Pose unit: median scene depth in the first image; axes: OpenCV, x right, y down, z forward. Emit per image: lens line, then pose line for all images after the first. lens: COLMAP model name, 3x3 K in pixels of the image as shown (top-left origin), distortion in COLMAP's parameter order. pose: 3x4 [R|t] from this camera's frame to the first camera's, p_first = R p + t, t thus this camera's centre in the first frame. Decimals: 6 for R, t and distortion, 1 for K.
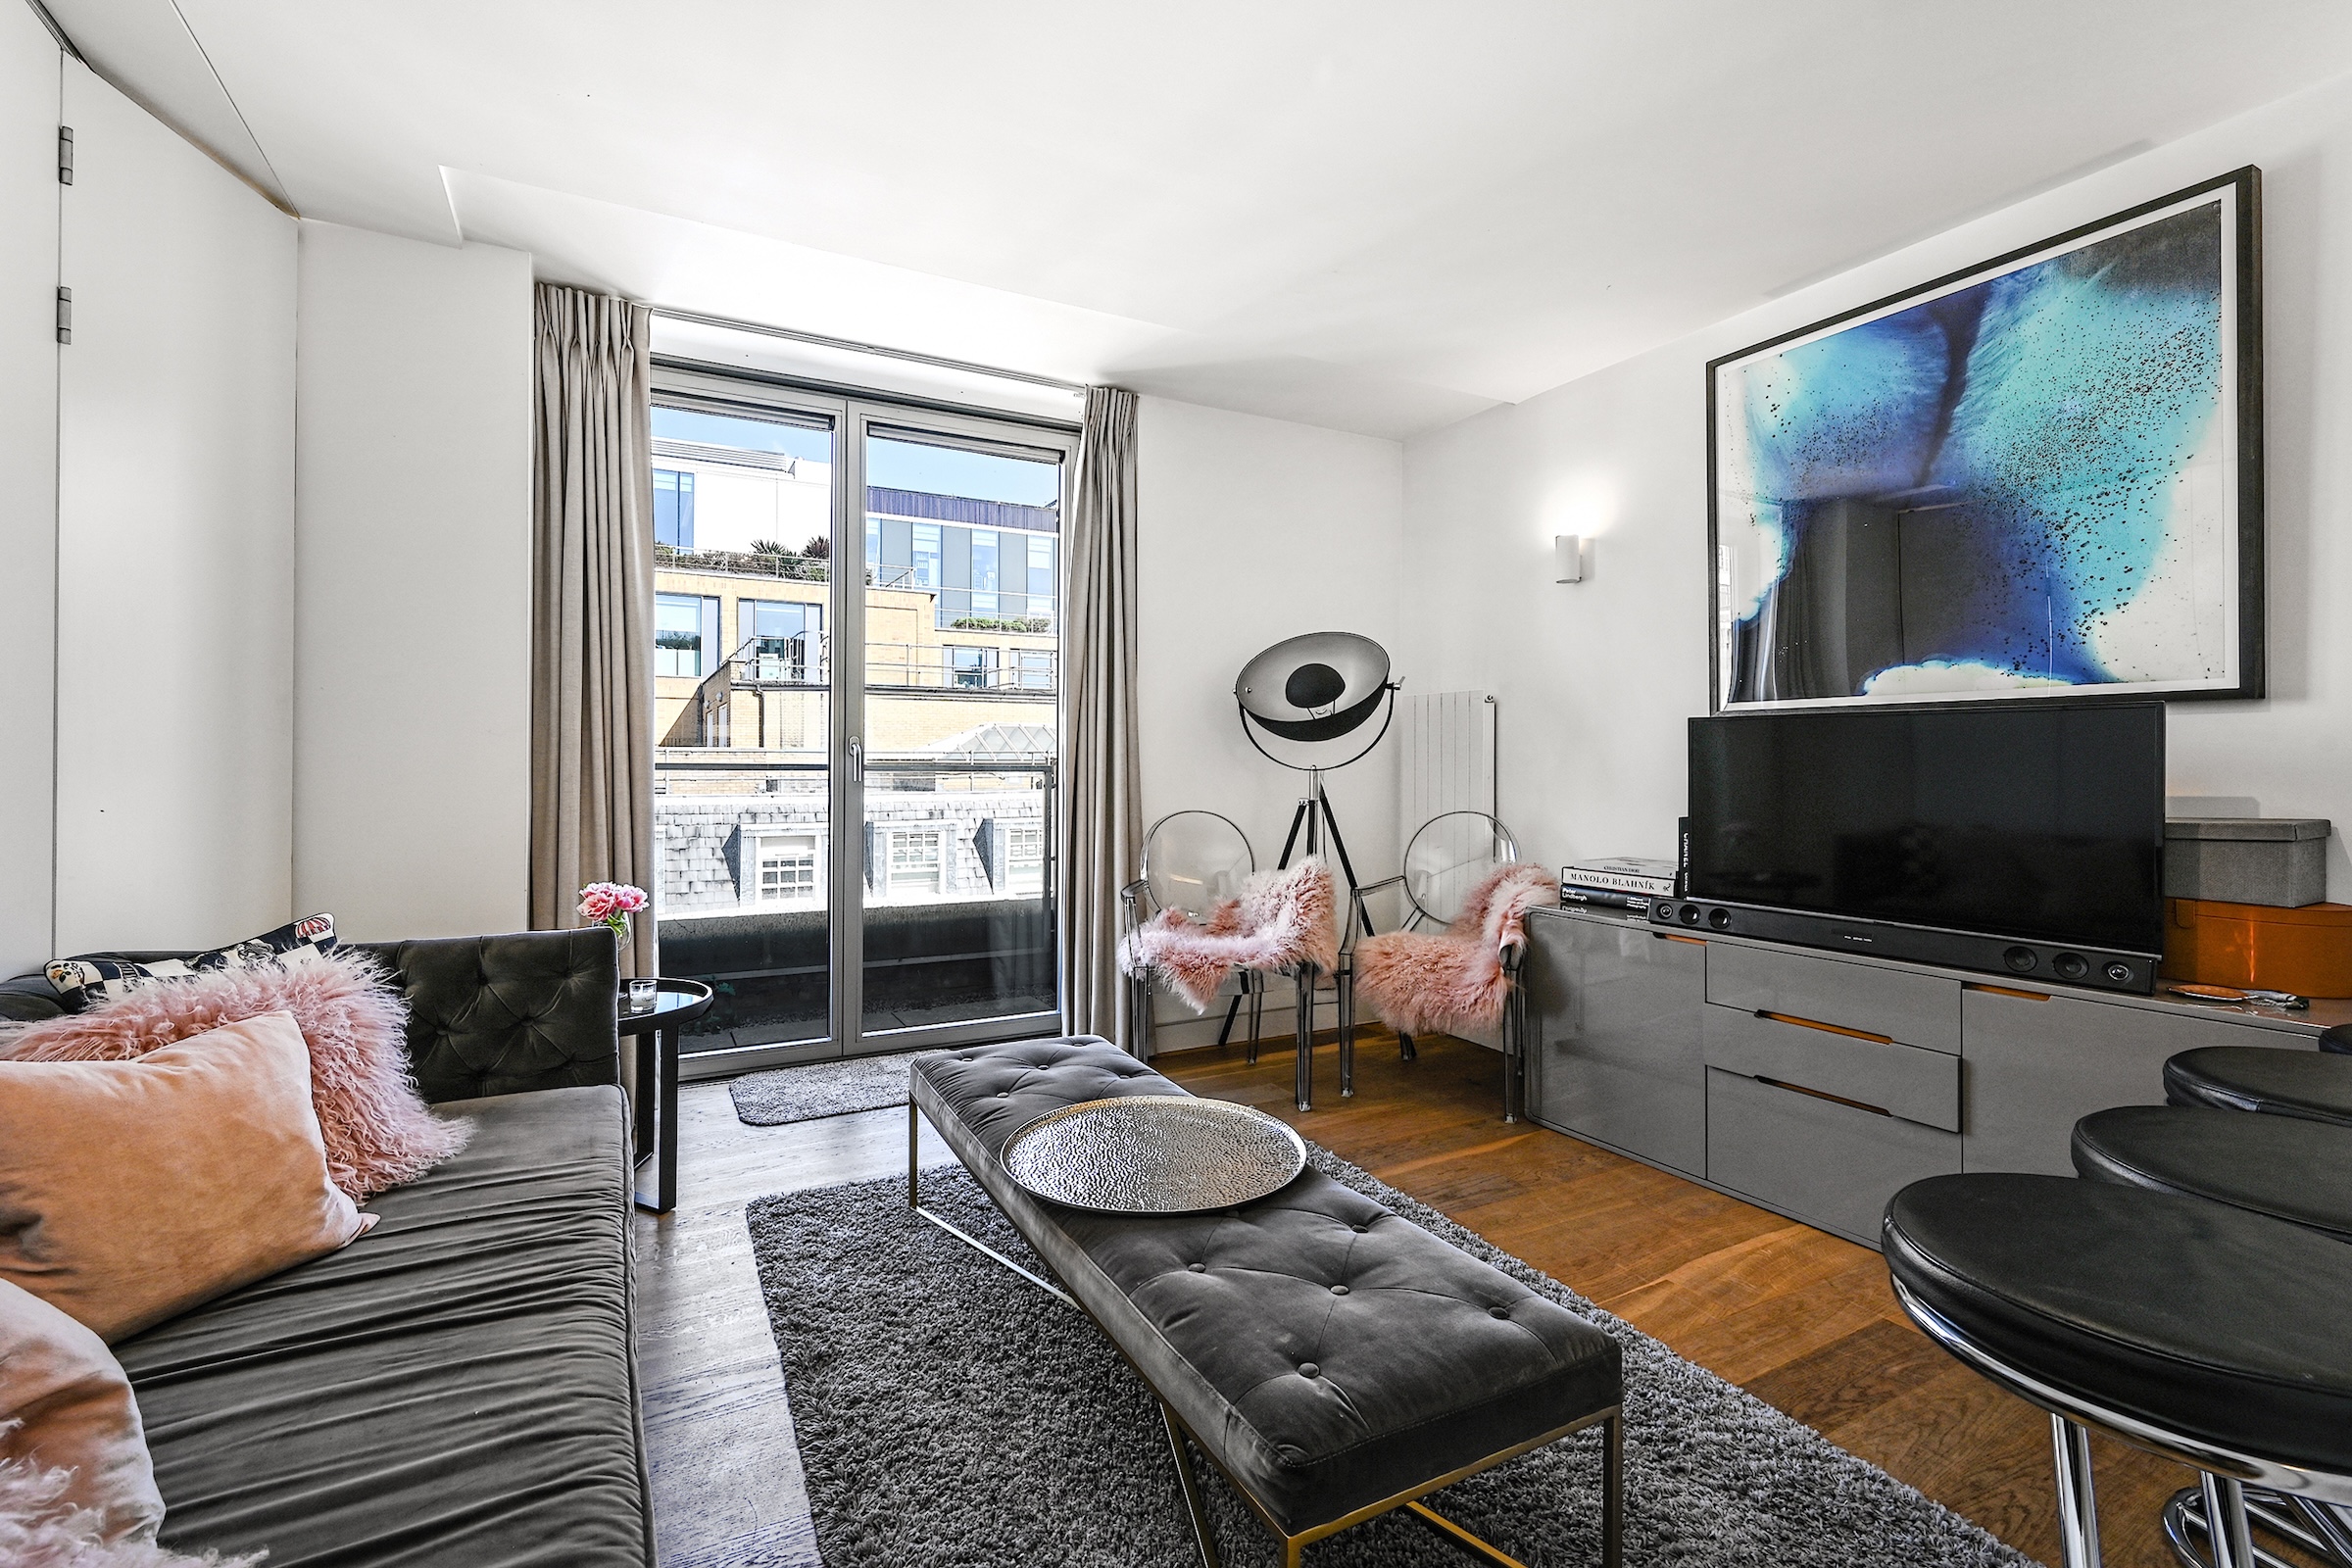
lens RADIAL K [[877.4, 0, 1249.8], [0, 877.4, 754.7], [0, 0, 1]] dist [0.000982, 0.000244]
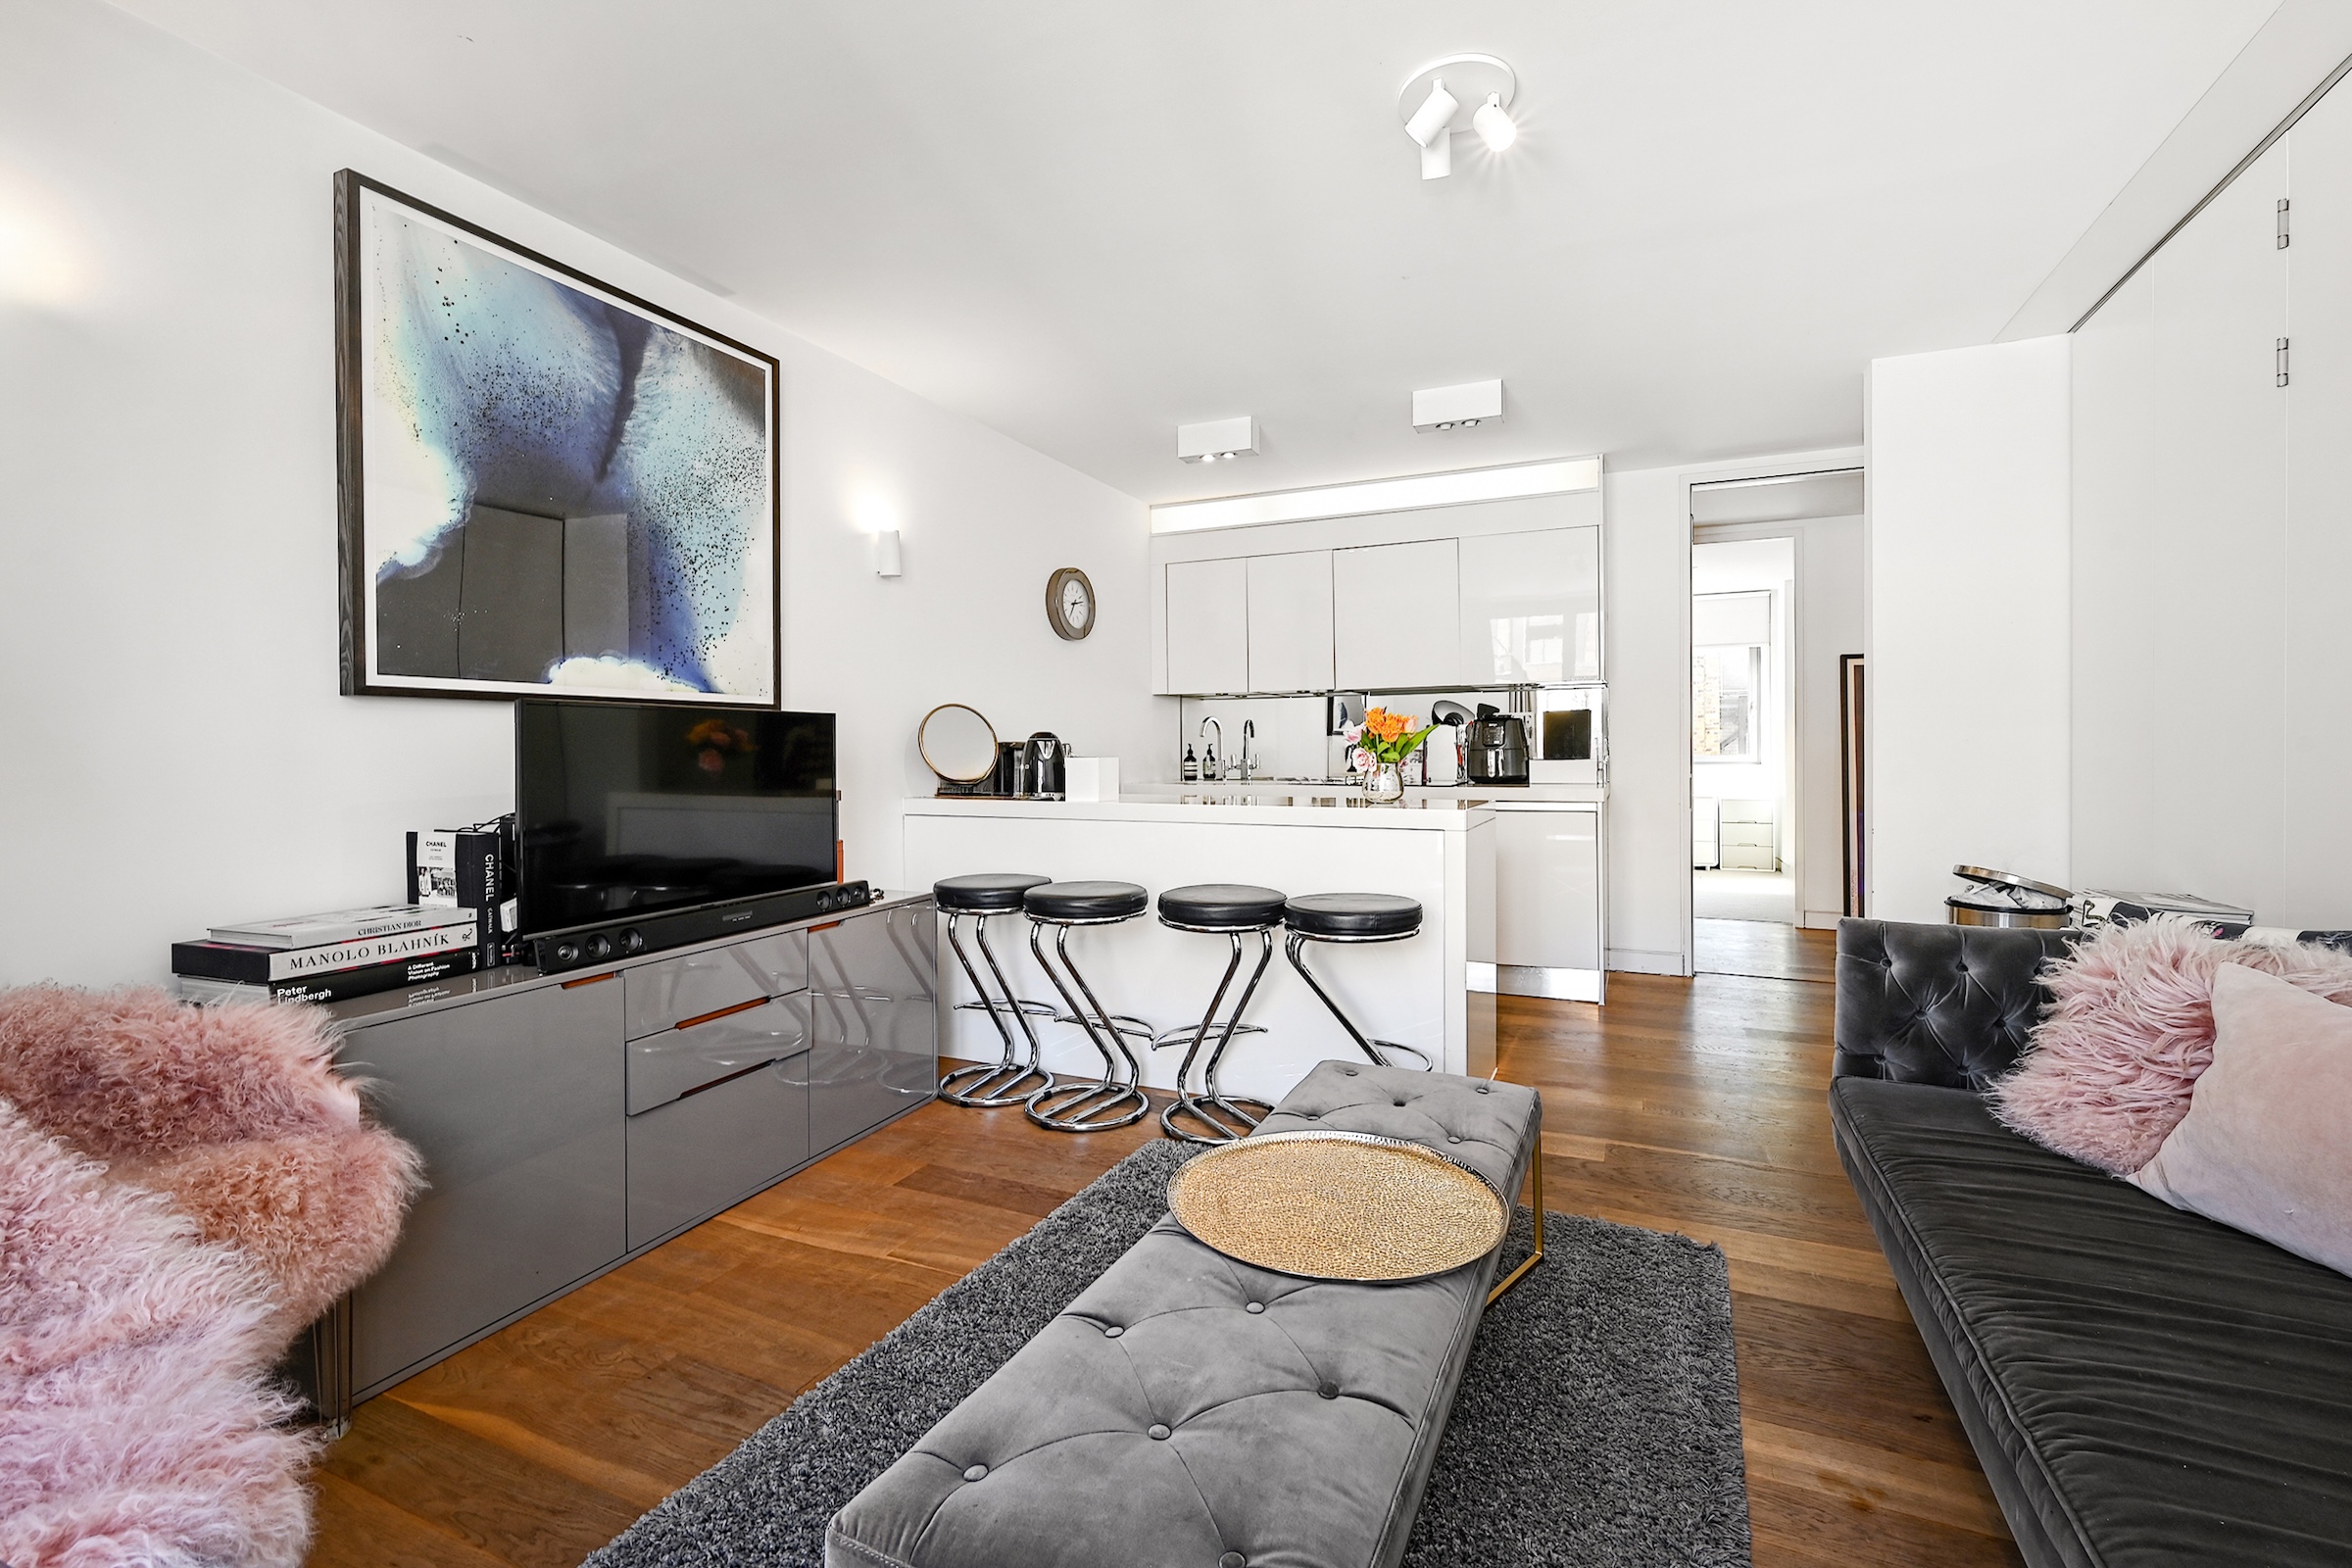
lens RADIAL K [[968.1, 0, 1117.0], [0, 968.1, 769.5], [0, 0, 1]] dist [-0.000035, -0.000011]
pose [[-0.435389, -0.018009, 0.900062, -0.365105], [0.000634, 0.999794, 0.020311, 0.001768], [-0.900242, 0.009414, -0.435288, 0.695482]]
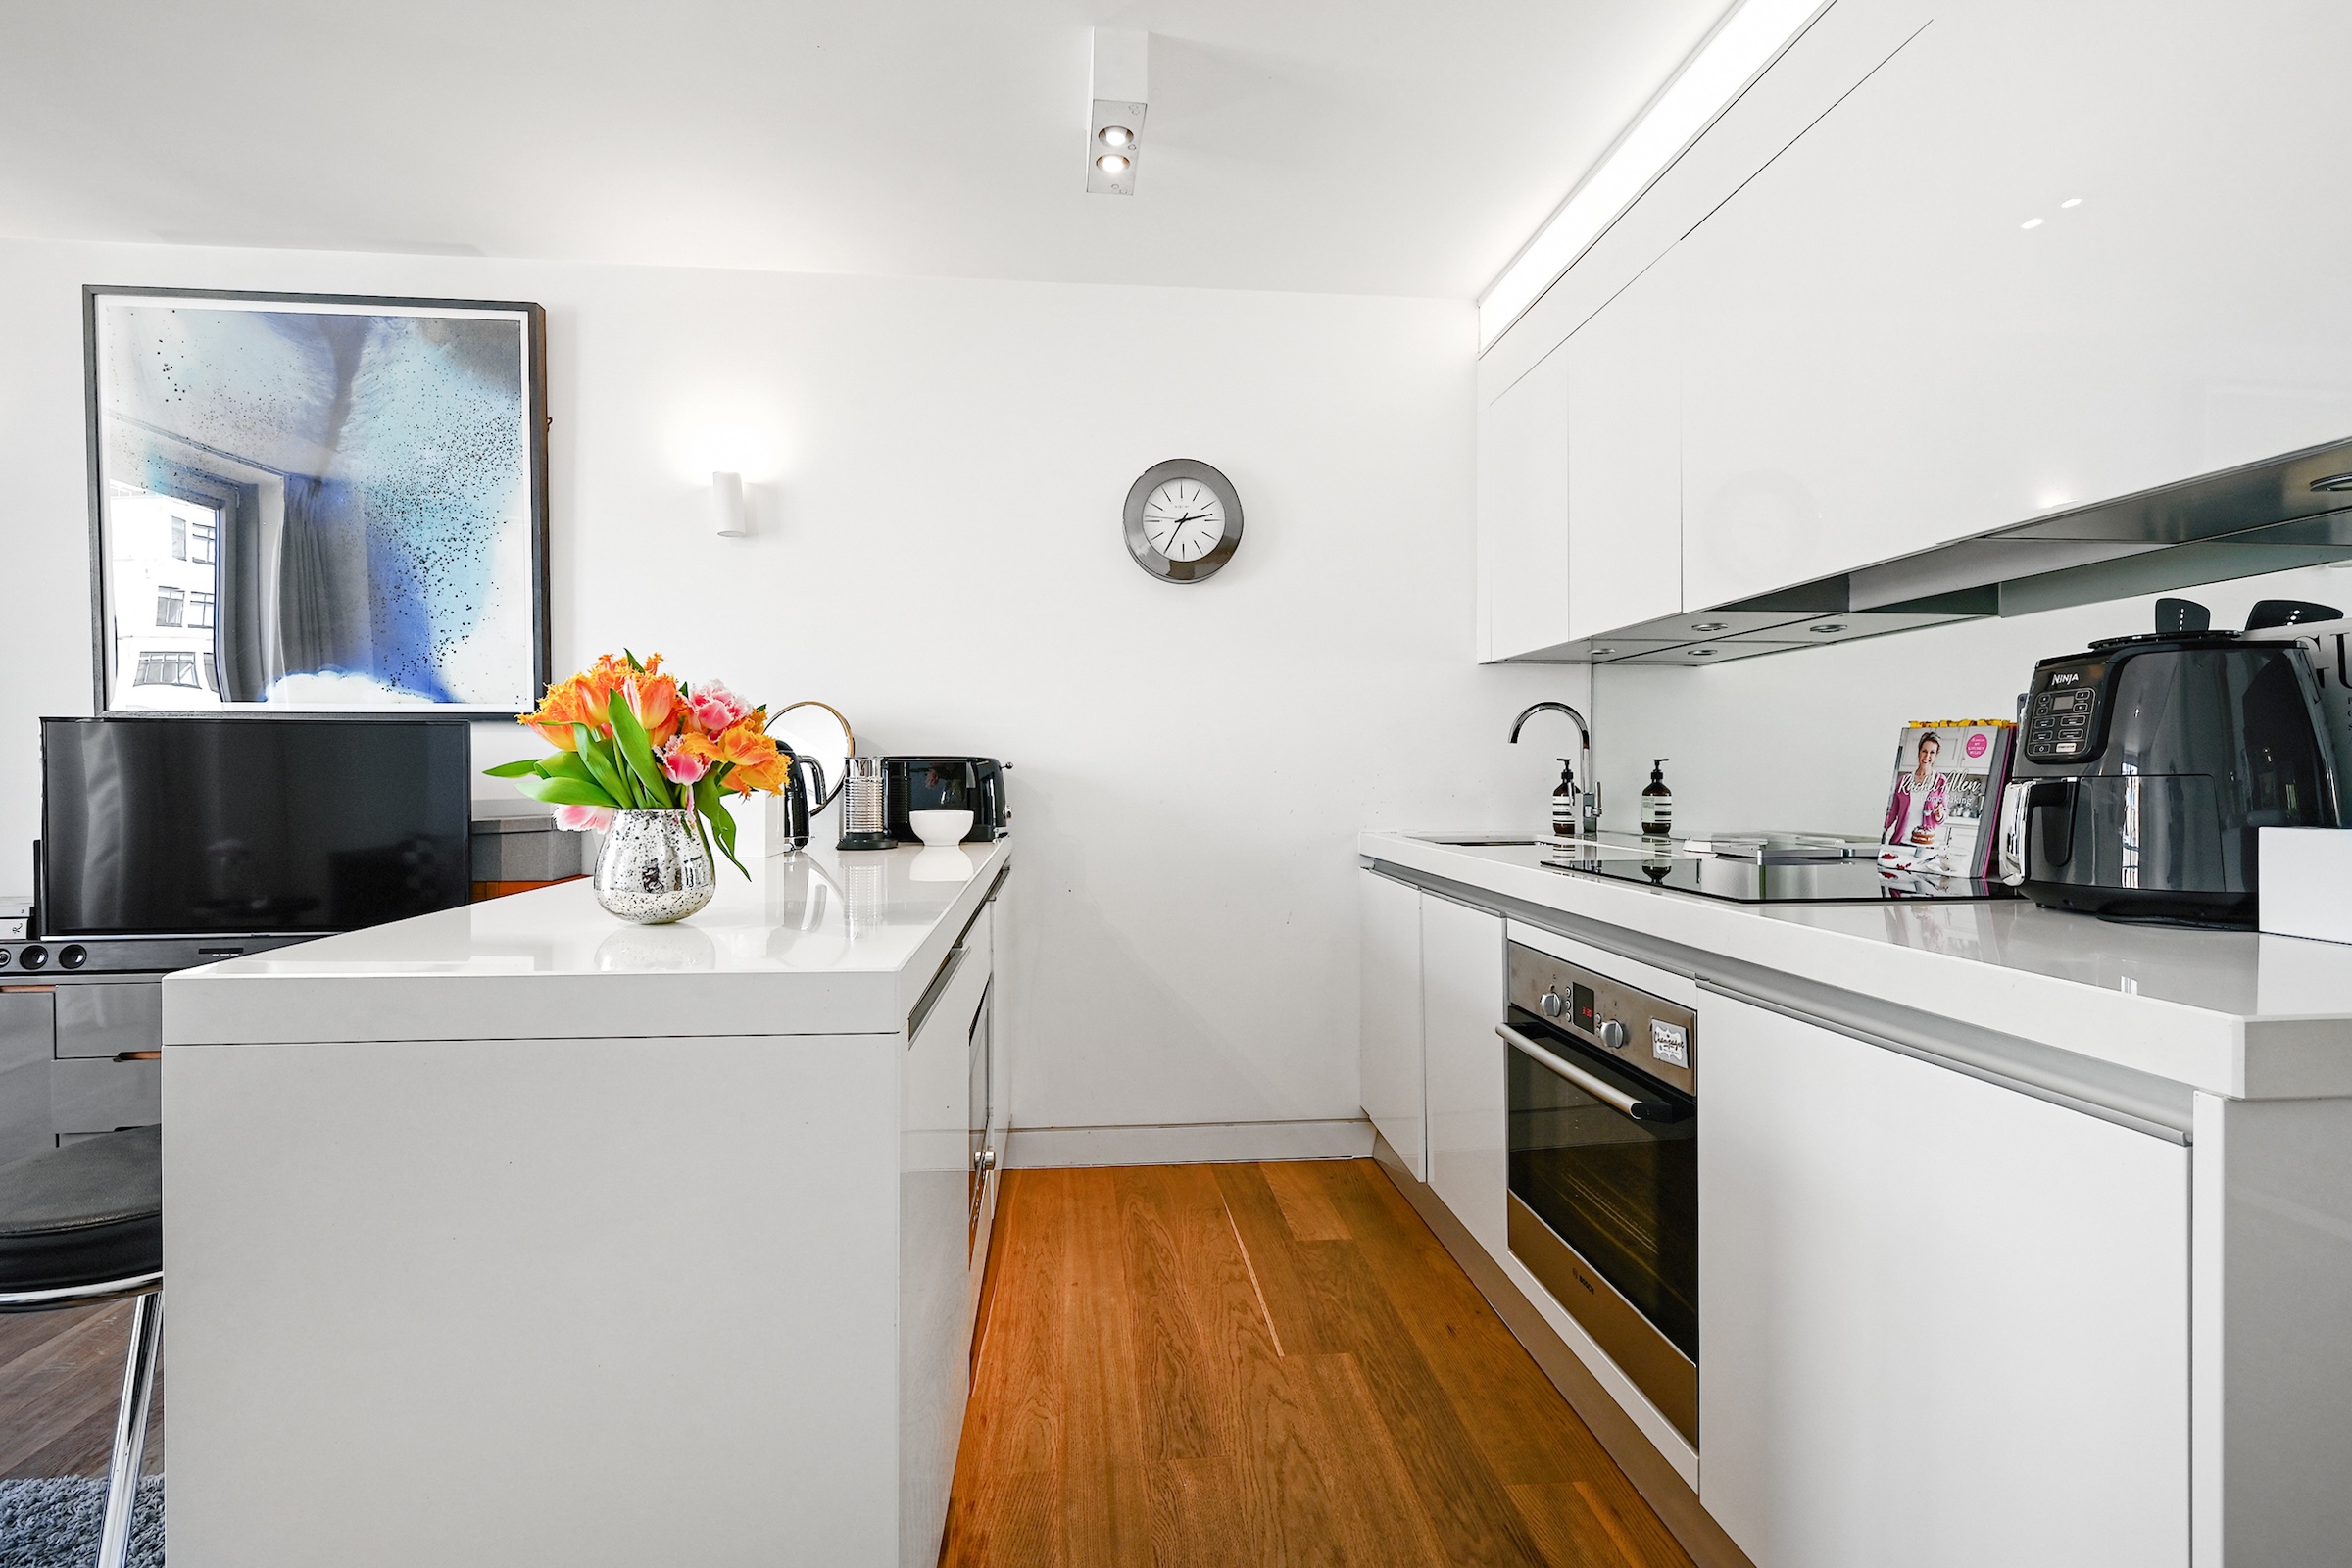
lens RADIAL K [[1047.0, 0, 1176.0], [0, 1047.0, 784.0], [0, 0, 1]] dist [0.000390, 0.000149]
pose [[0.513847, -0.011365, 0.857807, 0.175416], [-0.005679, 0.999845, 0.016648, -0.001698], [-0.857863, -0.013426, 0.513702, -0.338192]]
